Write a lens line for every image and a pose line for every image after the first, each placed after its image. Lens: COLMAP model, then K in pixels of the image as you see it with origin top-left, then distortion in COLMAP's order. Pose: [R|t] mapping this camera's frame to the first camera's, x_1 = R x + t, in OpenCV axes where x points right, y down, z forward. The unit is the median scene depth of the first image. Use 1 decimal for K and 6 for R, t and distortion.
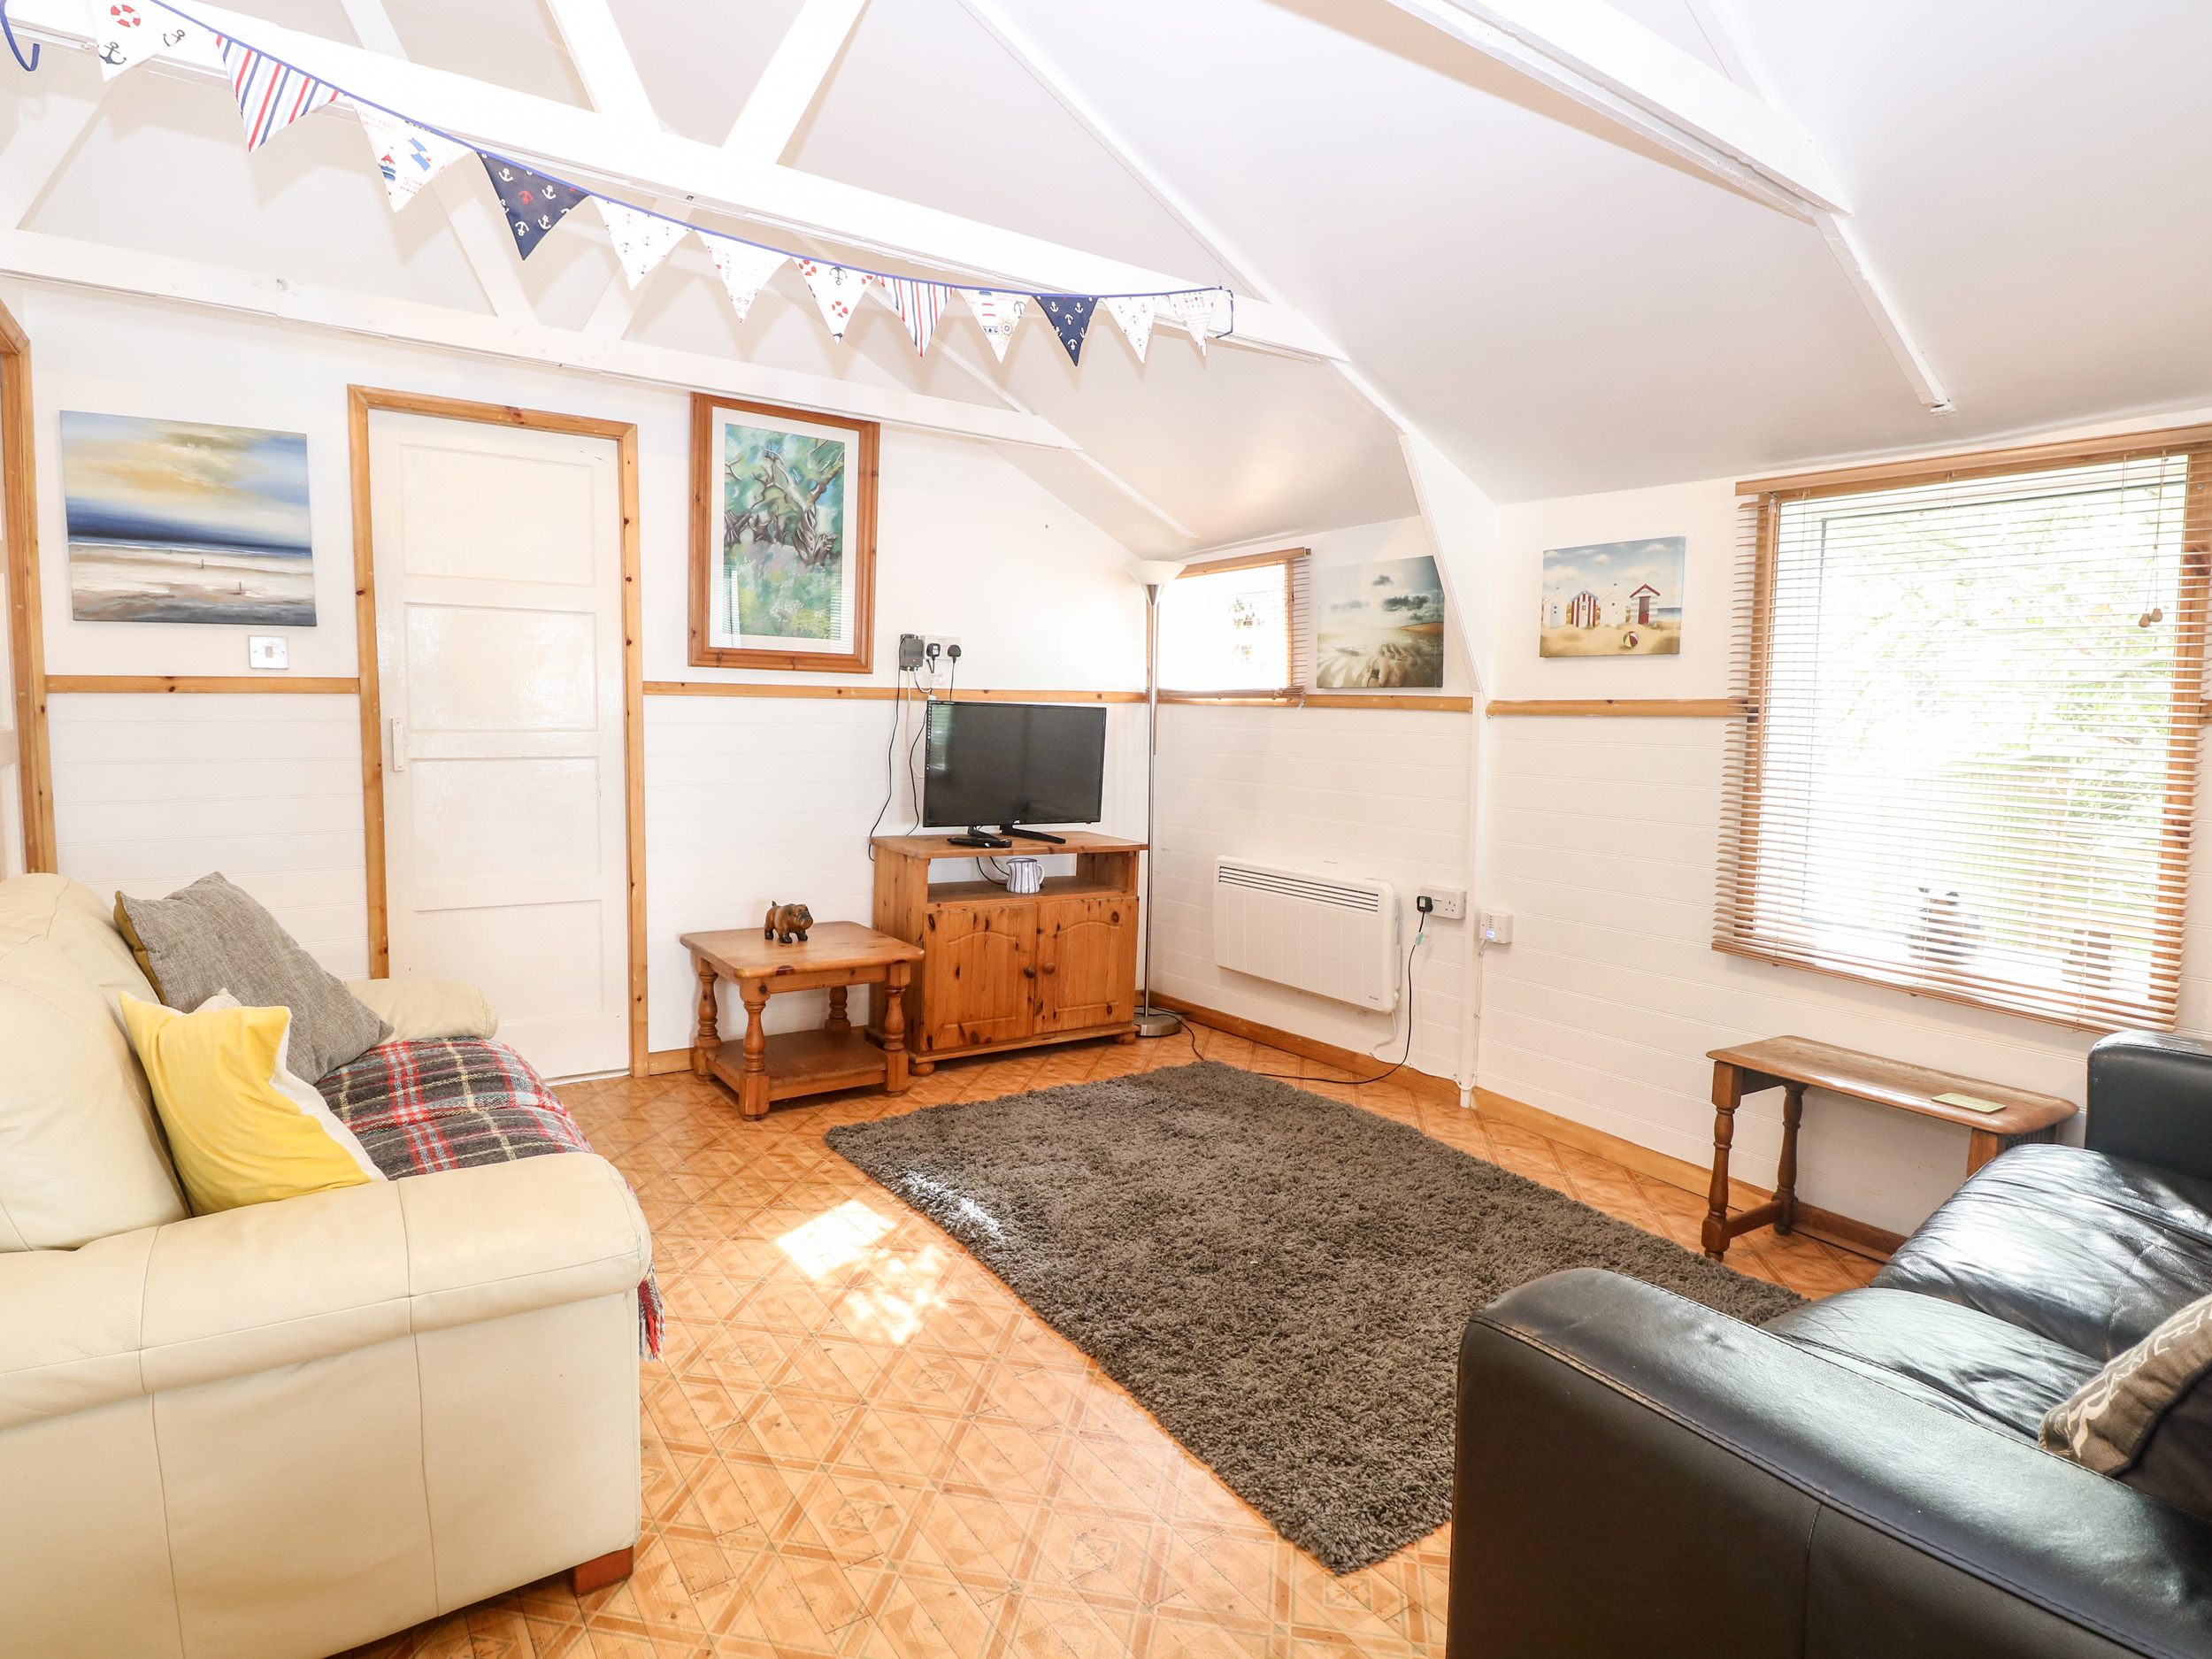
lens RADIAL K [[1182.3, 0, 1104.1], [0, 1182.3, 809.6], [0, 0, 1]] dist [0.007335, -0.016717]
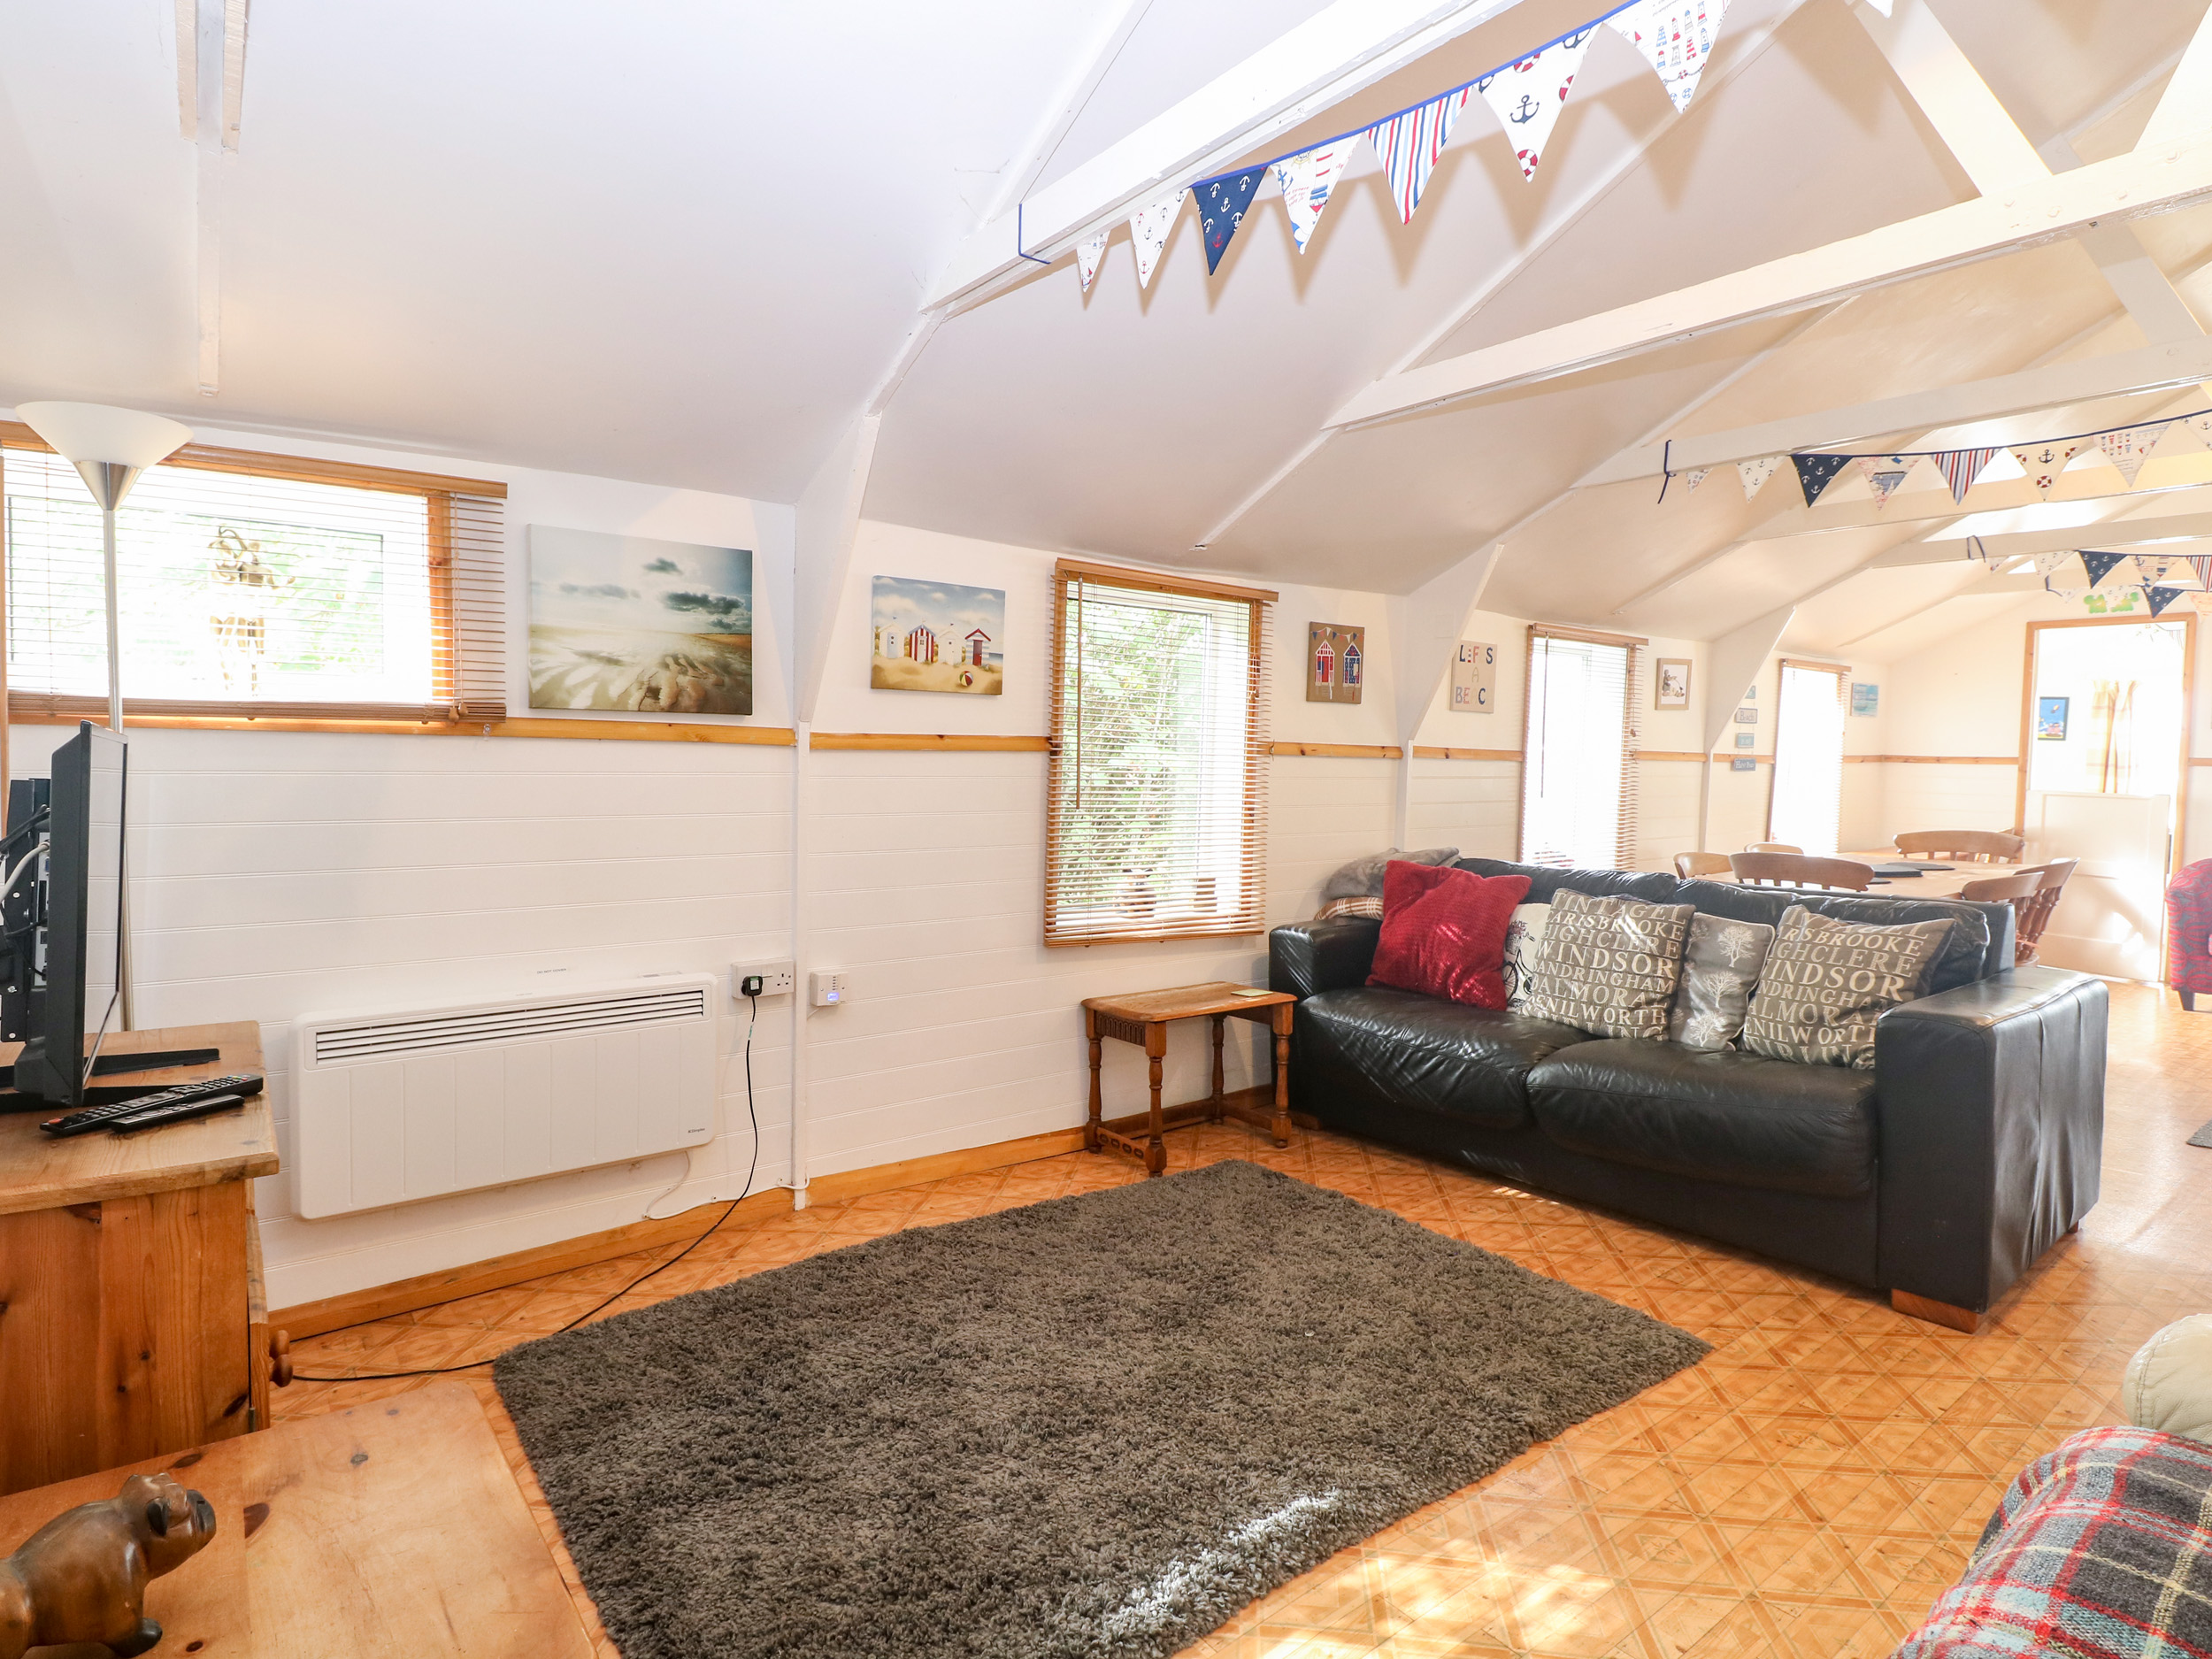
lens RADIAL K [[1182.3, 0, 1104.1], [0, 1182.3, 809.6], [0, 0, 1]] dist [0.007335, -0.016717]
pose [[-0.049935, -0.063425, 0.996737, -0.549400], [0.069798, 0.995320, 0.066832, -0.078266], [-0.996311, 0.072908, -0.045275, 0.819954]]
